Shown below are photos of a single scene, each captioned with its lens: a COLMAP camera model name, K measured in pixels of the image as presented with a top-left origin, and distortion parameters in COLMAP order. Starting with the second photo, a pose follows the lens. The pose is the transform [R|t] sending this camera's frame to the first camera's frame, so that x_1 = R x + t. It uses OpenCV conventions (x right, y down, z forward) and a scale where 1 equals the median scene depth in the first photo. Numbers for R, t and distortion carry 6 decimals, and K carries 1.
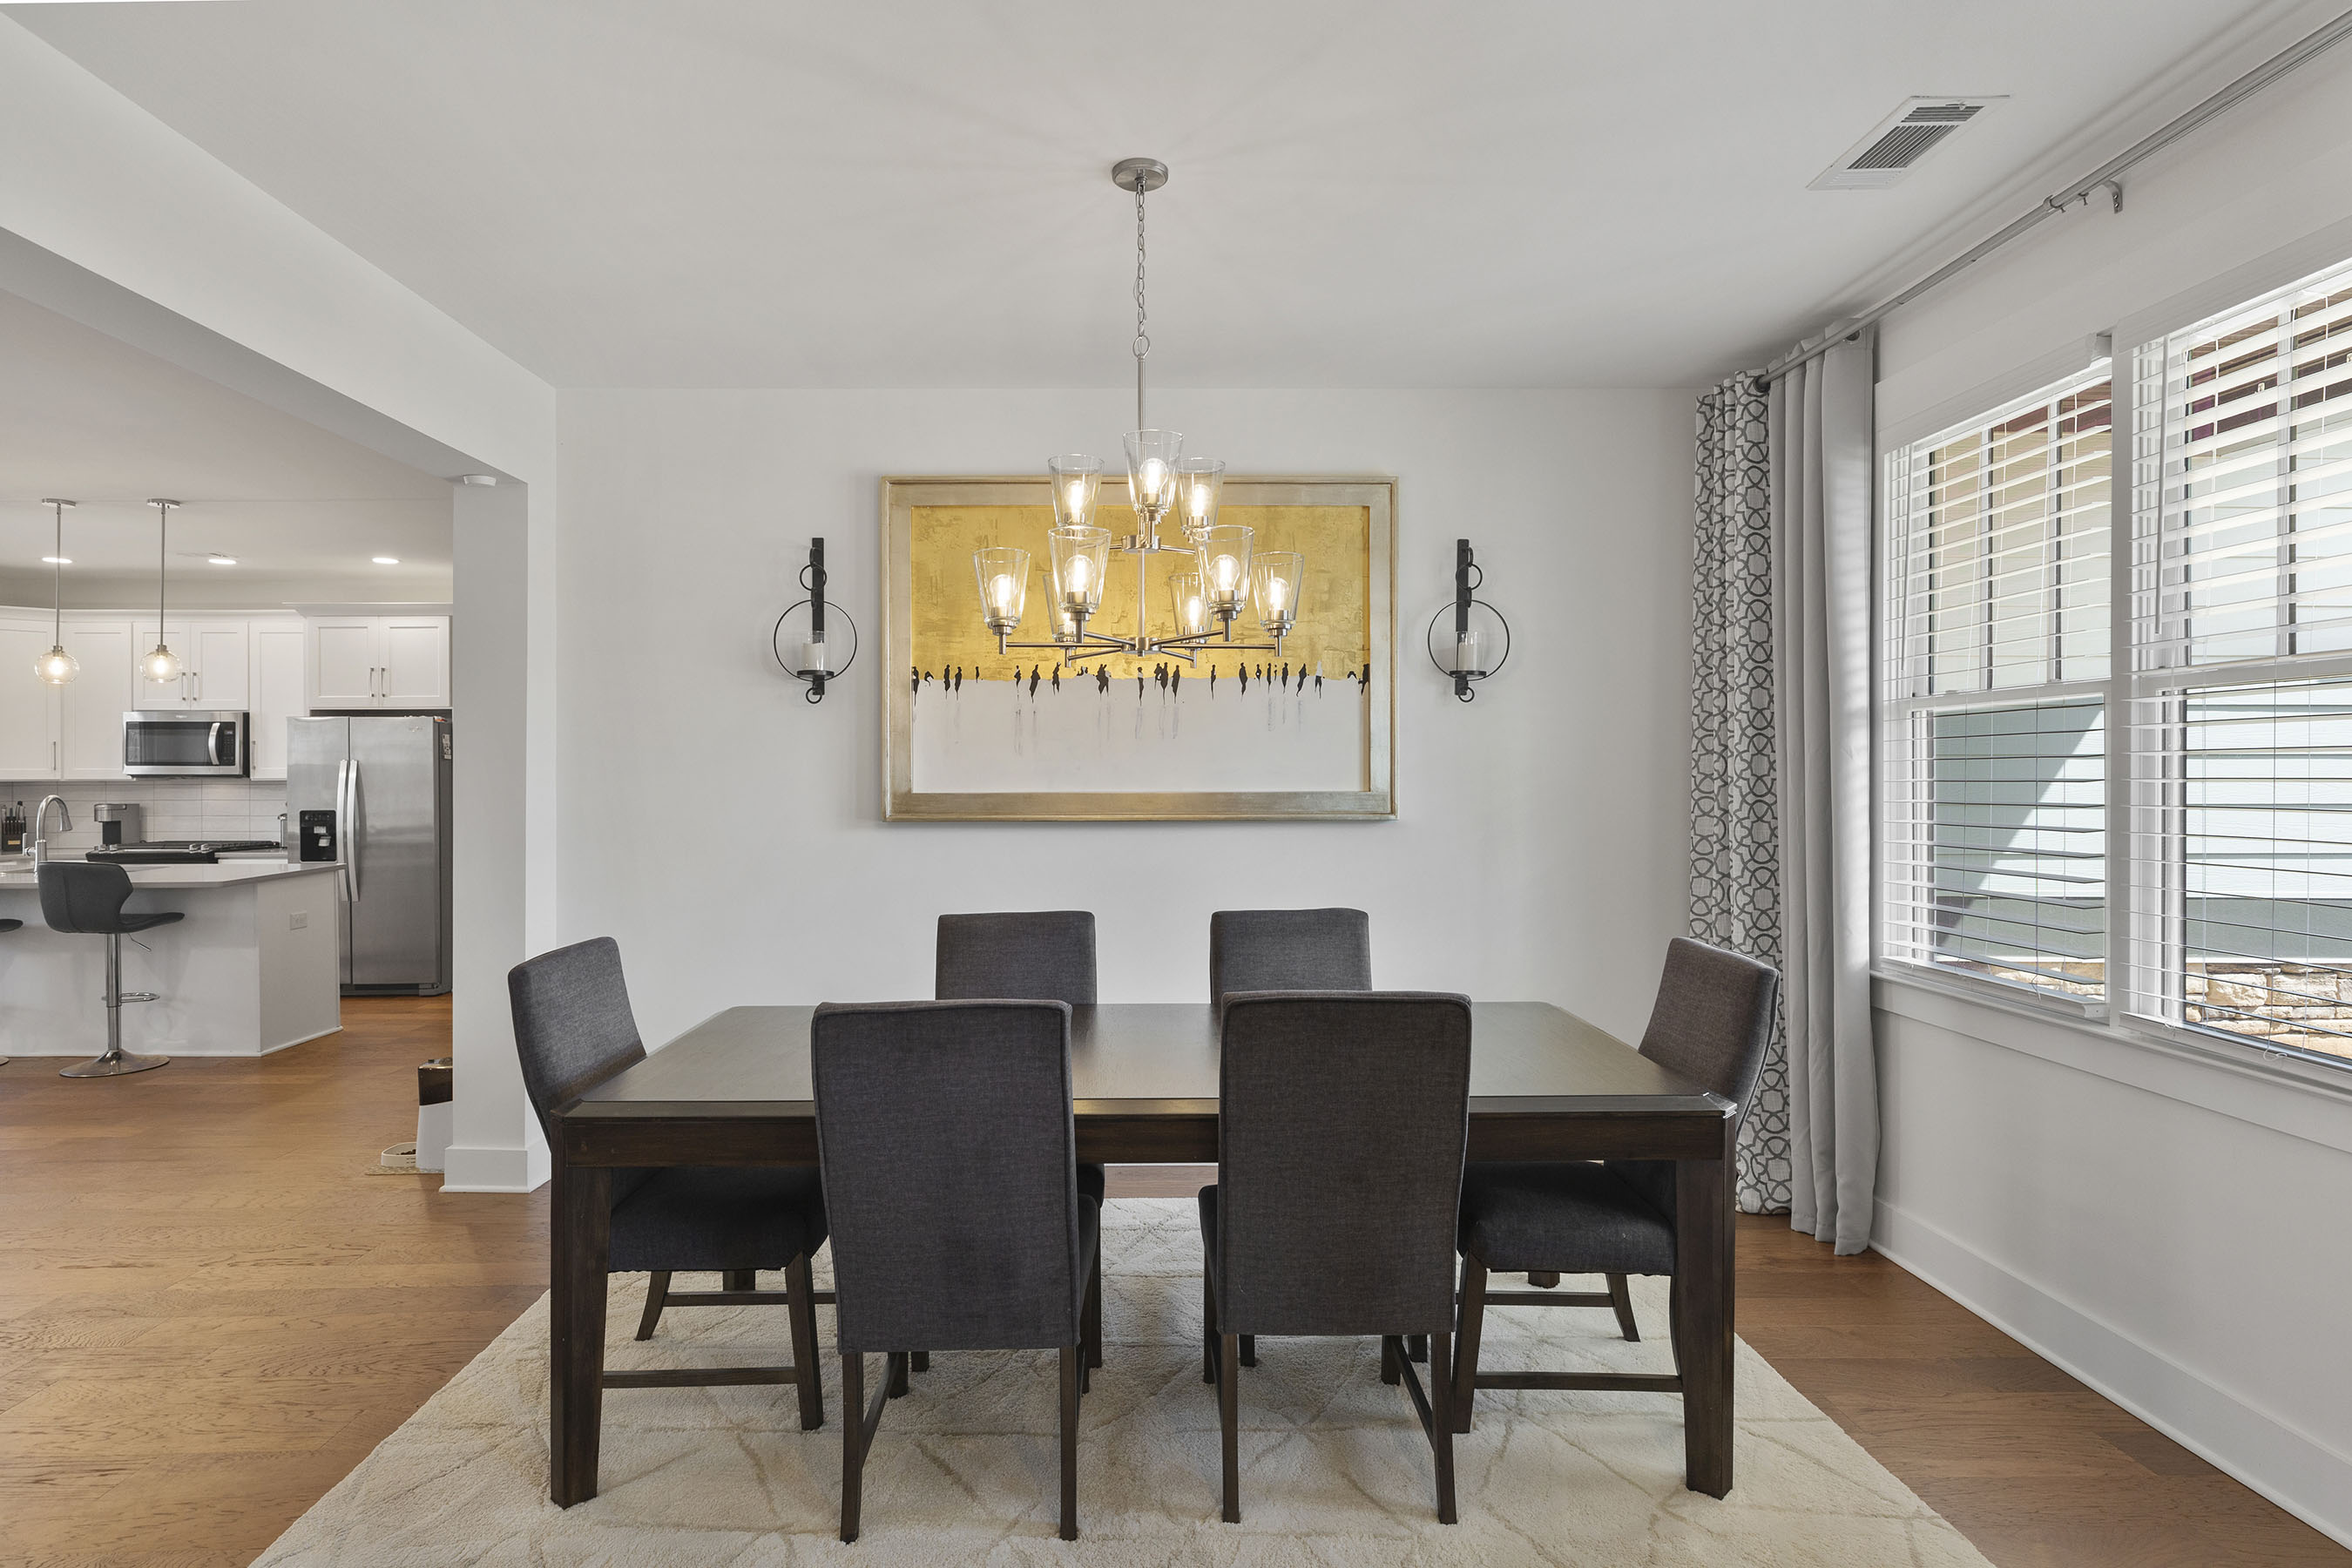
lens RADIAL K [[1236.9, 0, 1191.6], [0, 1236.9, 780.7], [0, 0, 1]] dist [-0.002760, -0.001827]
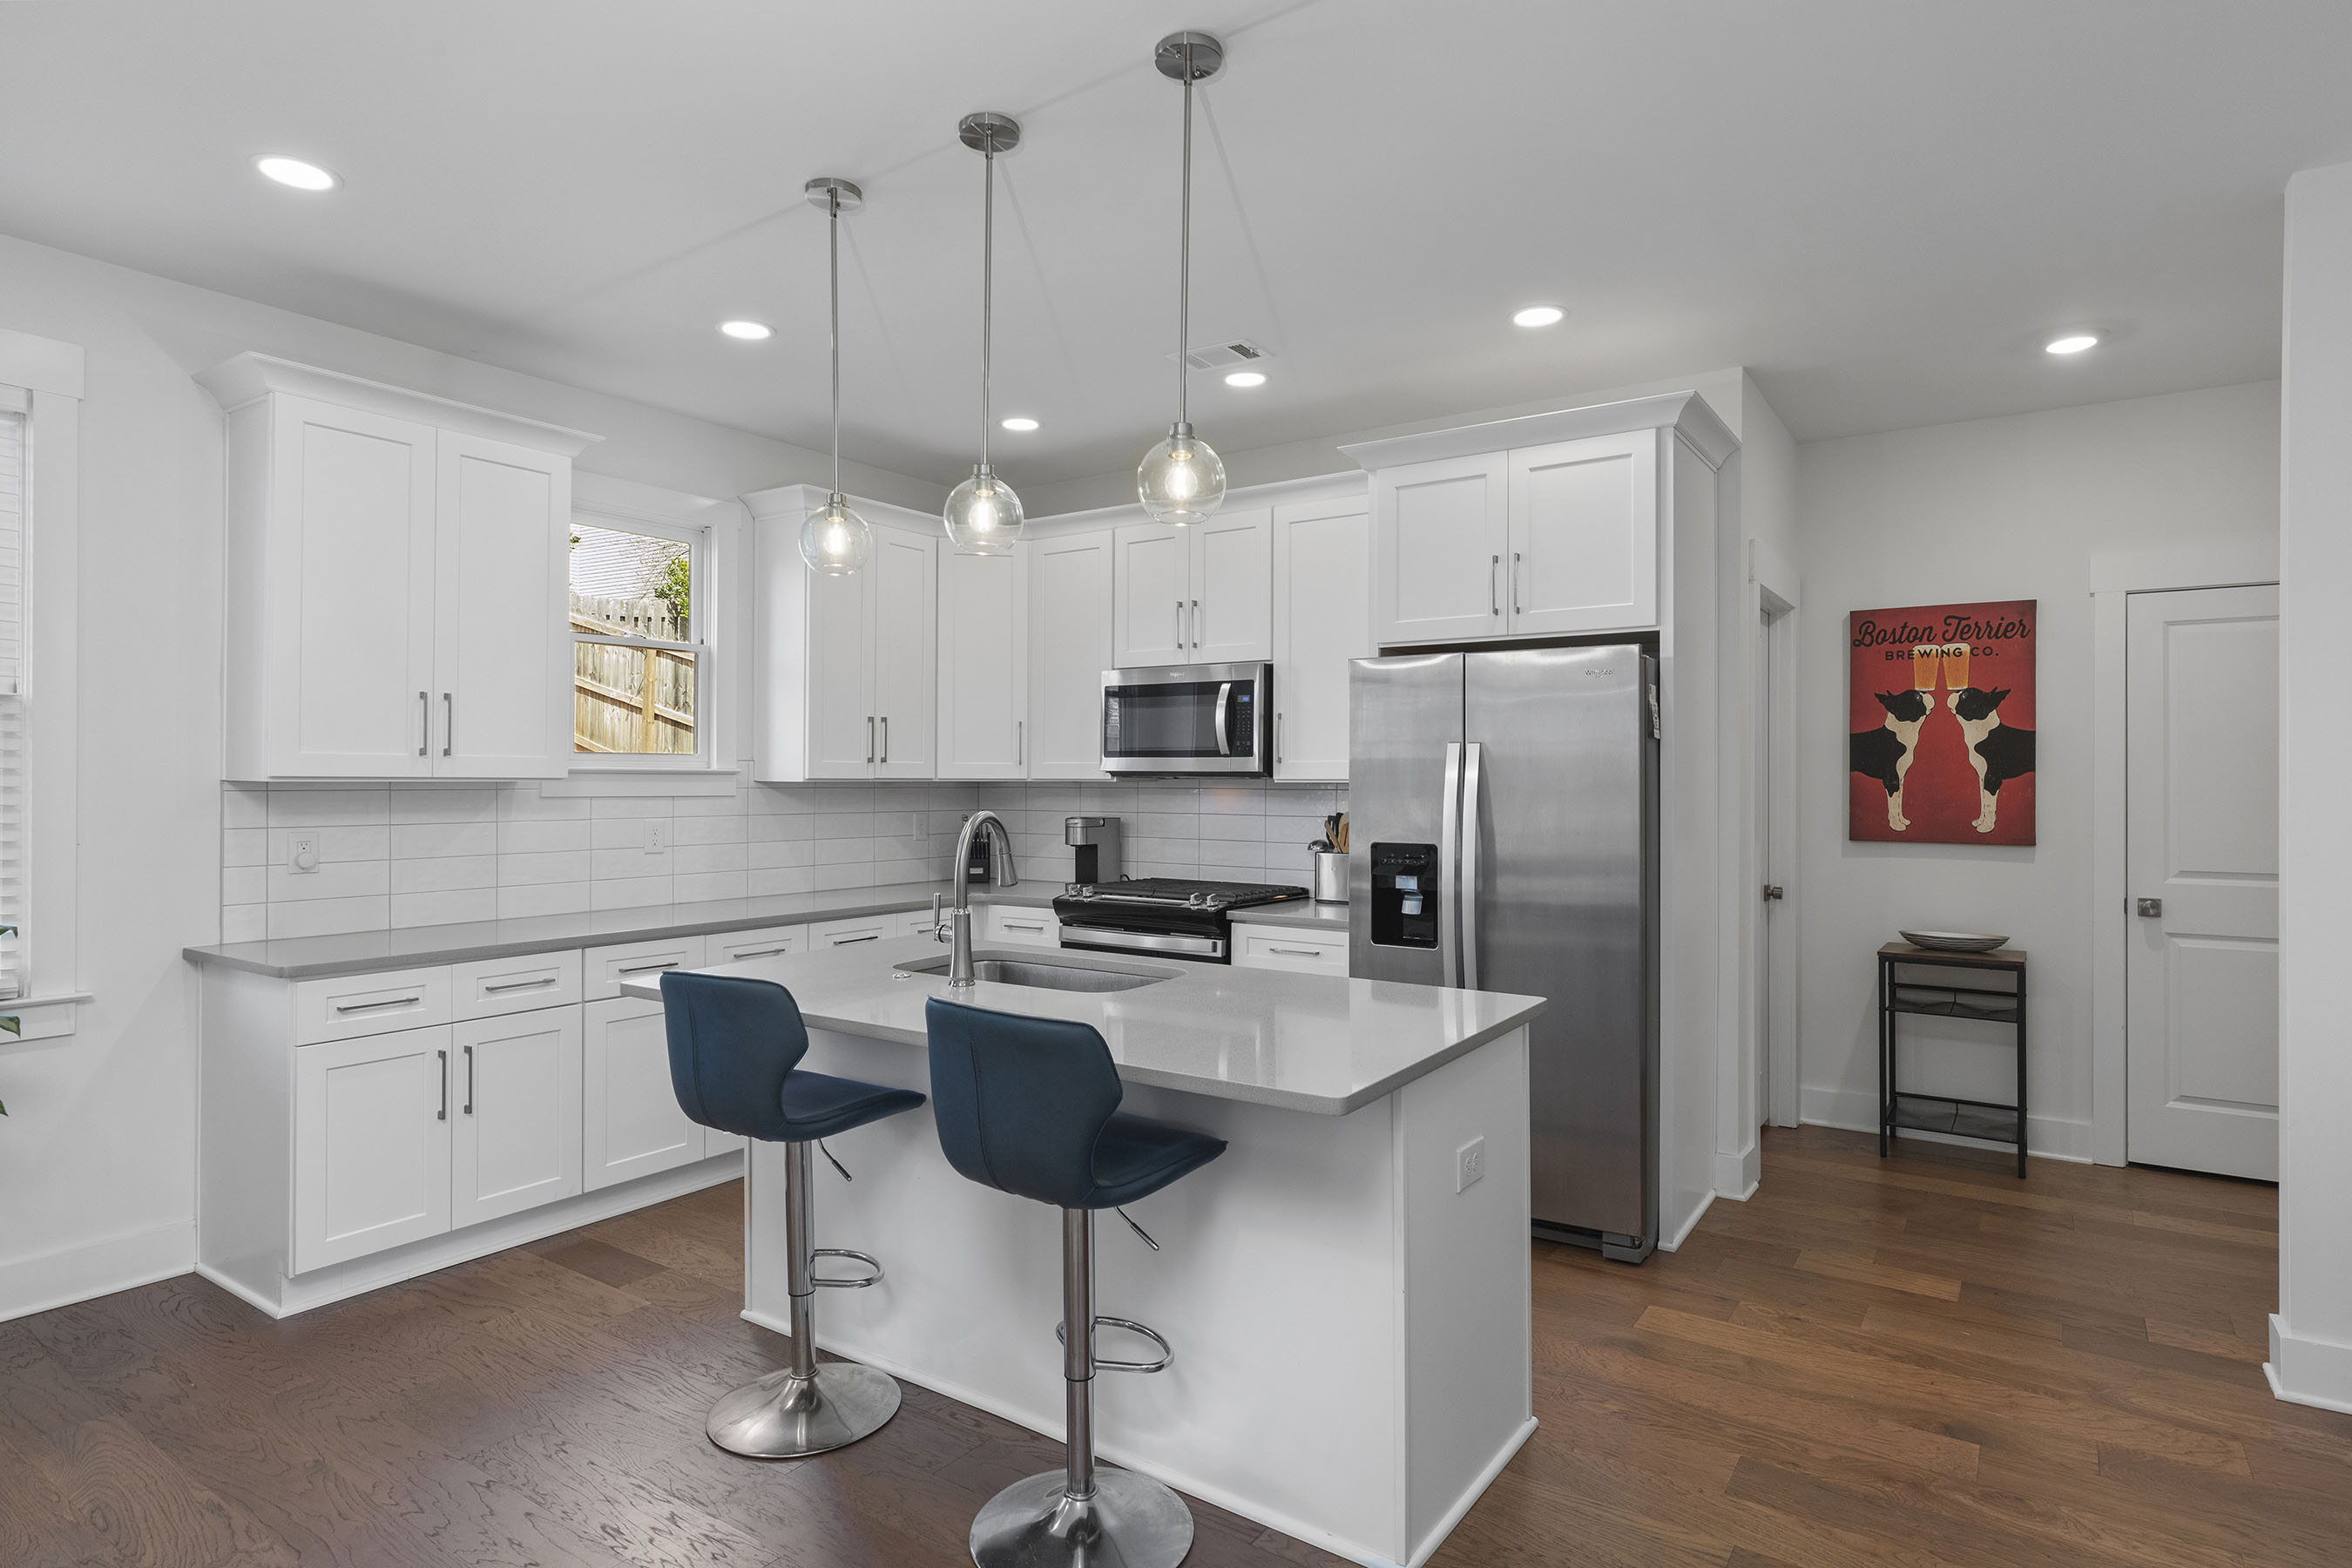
lens RADIAL K [[1236.9, 0, 1192.2], [0, 1236.9, 778.2], [0, 0, 1]] dist [-0.002760, -0.001827]
pose [[0.810655, 0.004716, -0.585506, -0.471413], [-0.006610, 0.999978, -0.001097, -0.001338], [0.585487, 0.004759, 0.810668, 0.529372]]
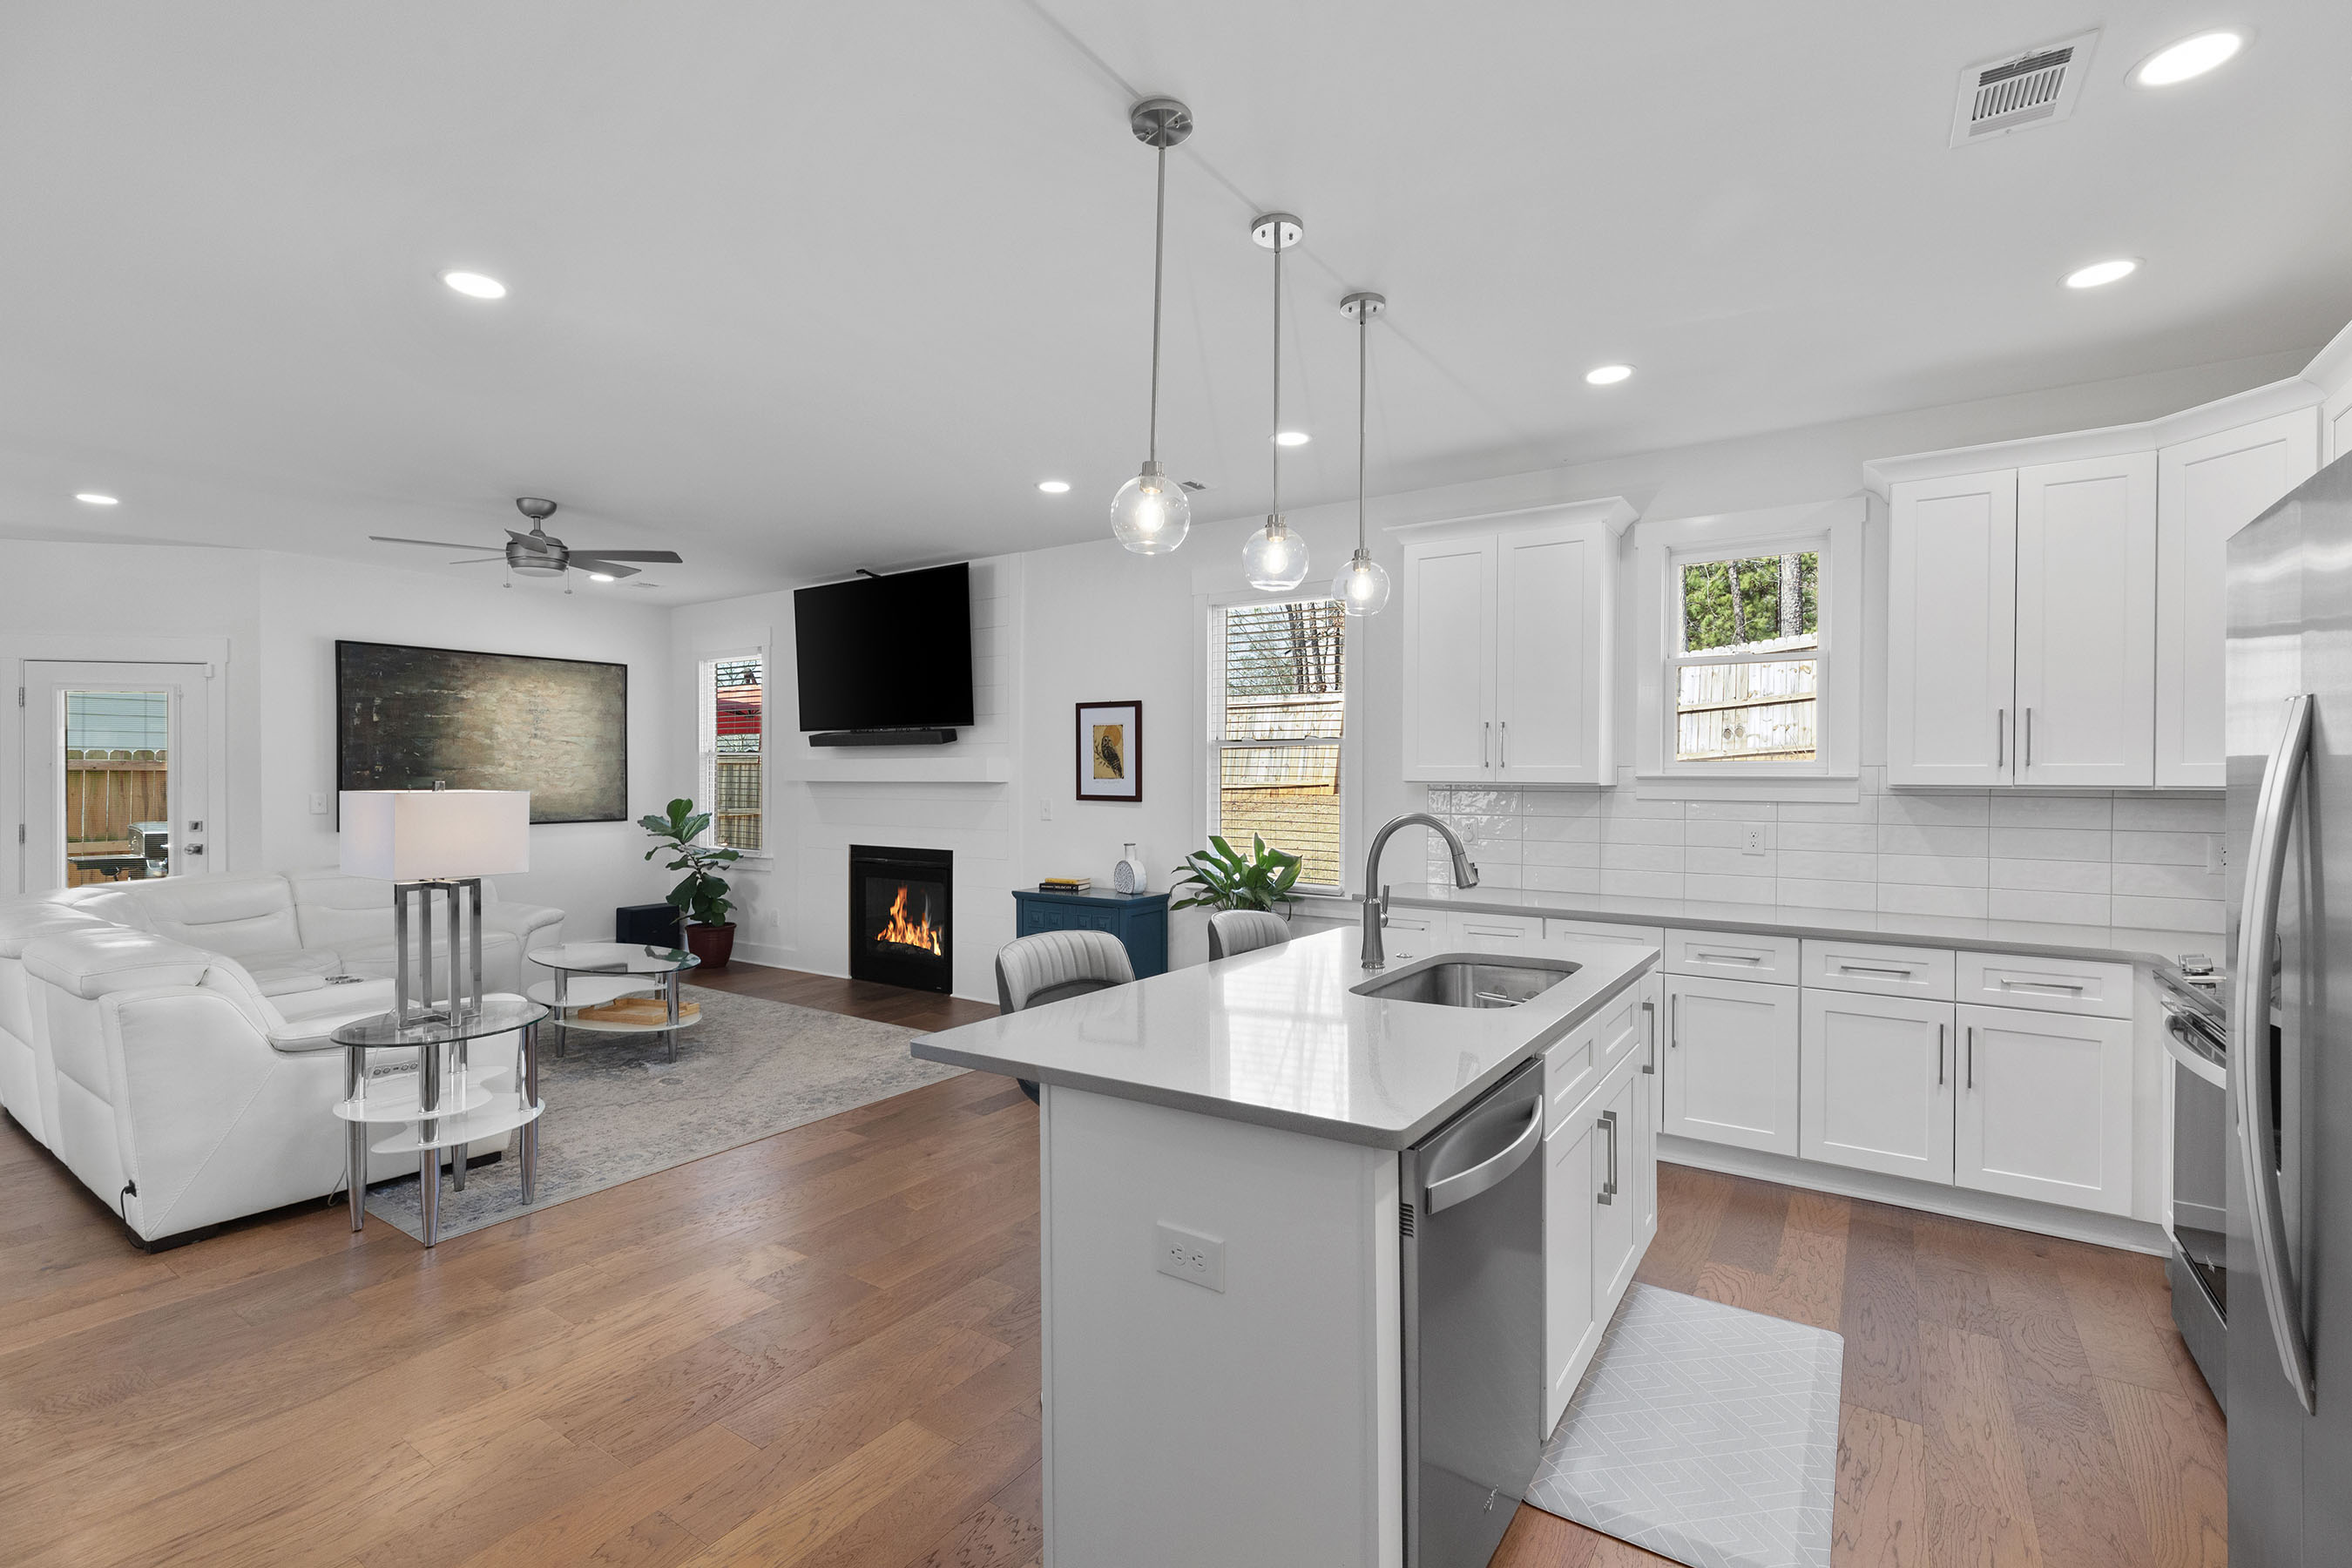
lens RADIAL K [[1057.2, 0, 1179.1], [0, 1057.2, 784.4], [0, 0, 1]] dist [0.005778, 0.000718]
pose [[-0.580855, 0.003748, -0.813998, -0.418503], [-0.005637, 0.999947, 0.008627, -0.003105], [0.813987, 0.009599, -0.580803, 0.927125]]
